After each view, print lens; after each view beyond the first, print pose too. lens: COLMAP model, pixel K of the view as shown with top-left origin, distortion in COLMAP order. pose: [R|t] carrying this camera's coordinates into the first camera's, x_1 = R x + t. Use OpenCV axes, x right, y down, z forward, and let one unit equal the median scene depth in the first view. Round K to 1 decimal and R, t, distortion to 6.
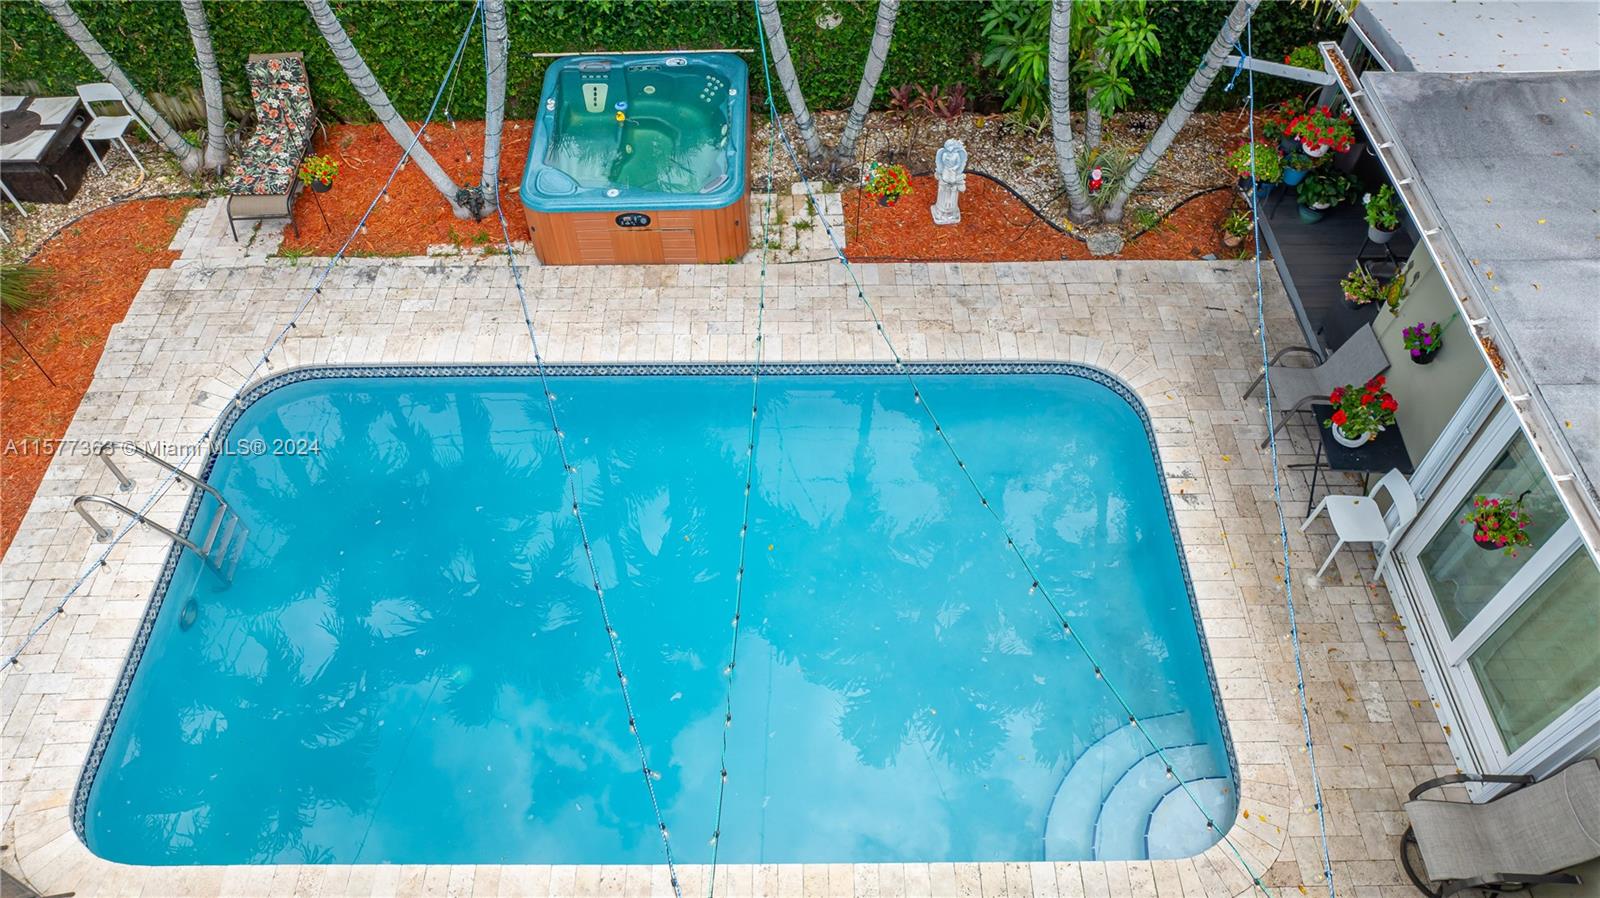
lens RADIAL K [[1133.5, 0, 798.9], [0, 1133.5, 445.0], [0, 0, 1]] dist [-0.046392, 0.054078]
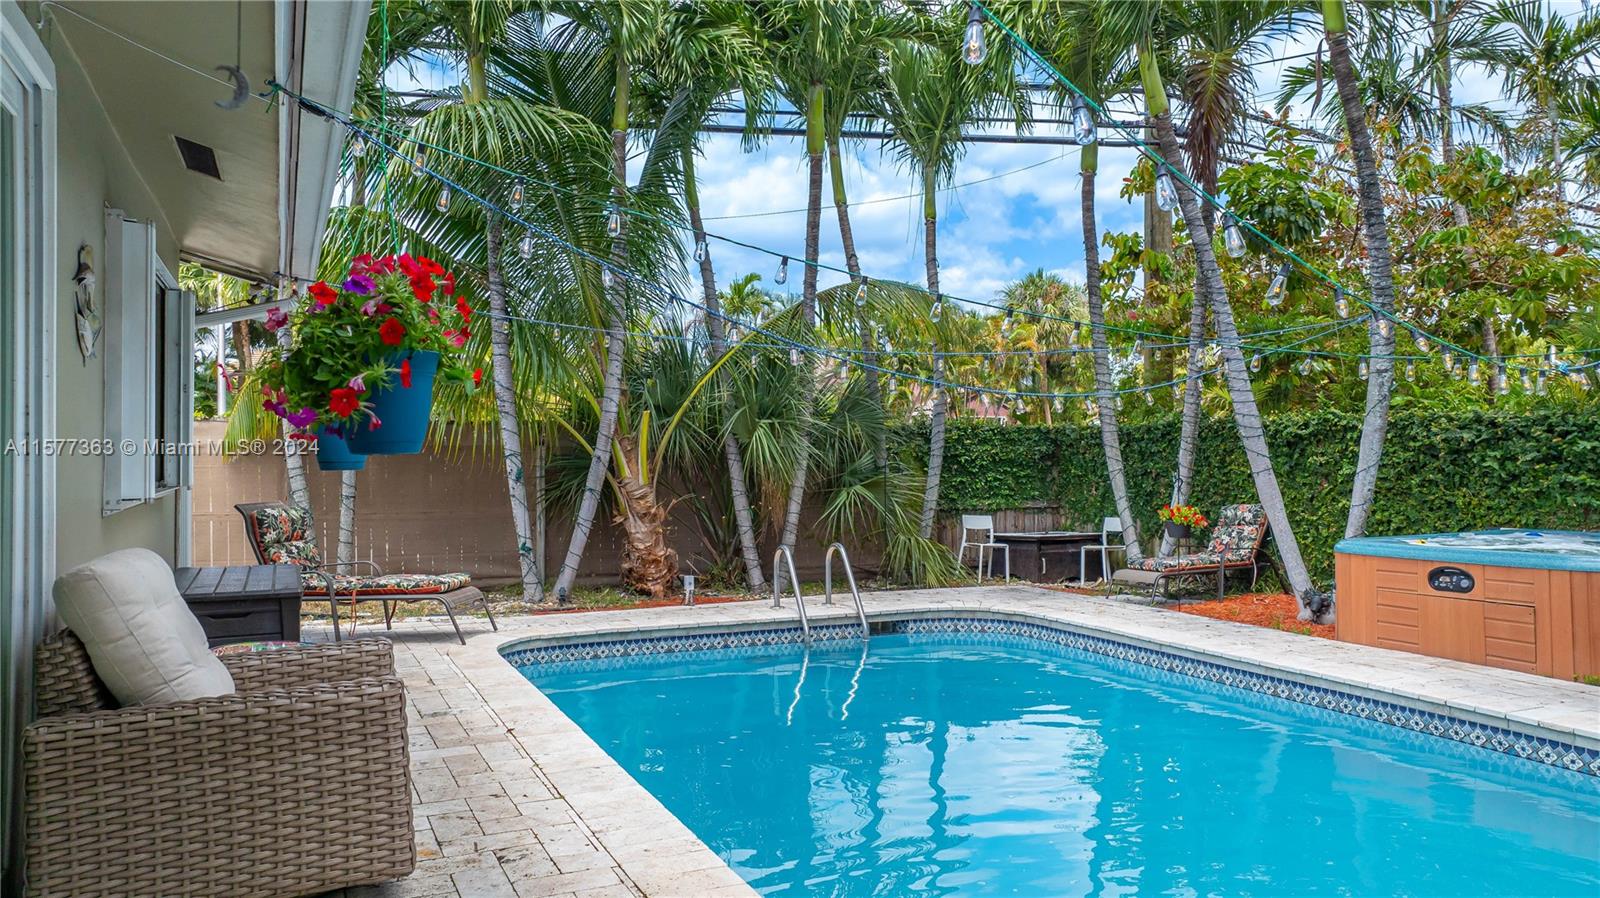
lens RADIAL K [[1121.1, 0, 800.0], [0, 1121.1, 449.0], [0, 0, 1]] dist [-0.019338, 0.006348]
pose [[0.412200, 0.000638, -0.911093, 0.326387], [-0.717963, 0.615873, -0.324392, 0.275781], [0.560911, 0.787845, 0.254321, 0.514411]]
